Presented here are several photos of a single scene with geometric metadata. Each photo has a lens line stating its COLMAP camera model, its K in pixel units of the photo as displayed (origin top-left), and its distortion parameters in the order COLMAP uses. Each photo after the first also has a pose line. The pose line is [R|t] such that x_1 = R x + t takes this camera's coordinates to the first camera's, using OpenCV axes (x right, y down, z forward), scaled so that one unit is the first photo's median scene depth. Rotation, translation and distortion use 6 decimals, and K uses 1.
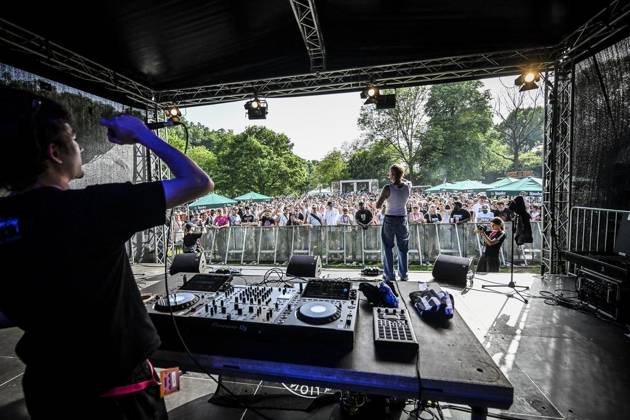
lens RADIAL K [[263.8, 0, 315.0], [0, 263.8, 210.0], [0, 0, 1]] dist [0.003291, 0.000457]
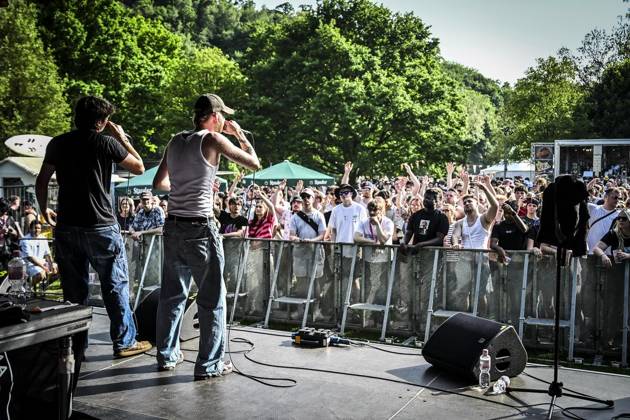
lens RADIAL K [[703.5, 0, 339.8], [0, 703.5, 209.6], [0, 0, 1]] dist [0.010978, -0.004094]
pose [[0.966050, 0.050615, -0.253348, 0.344398], [-0.052545, 0.998618, -0.000852, 0.008075], [0.252955, 0.014135, 0.967375, -0.084724]]
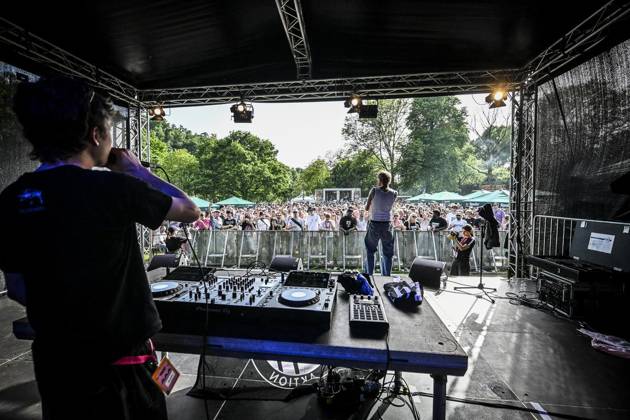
lens RADIAL K [[263.8, 0, 315.0], [0, 263.8, 210.0], [0, 0, 1]] dist [0.003291, 0.000457]
pose [[0.997578, 0.025636, 0.064656, 0.000098], [-0.023759, 0.999278, -0.029633, 0.009384], [-0.065369, 0.028025, 0.997468, -0.011593]]
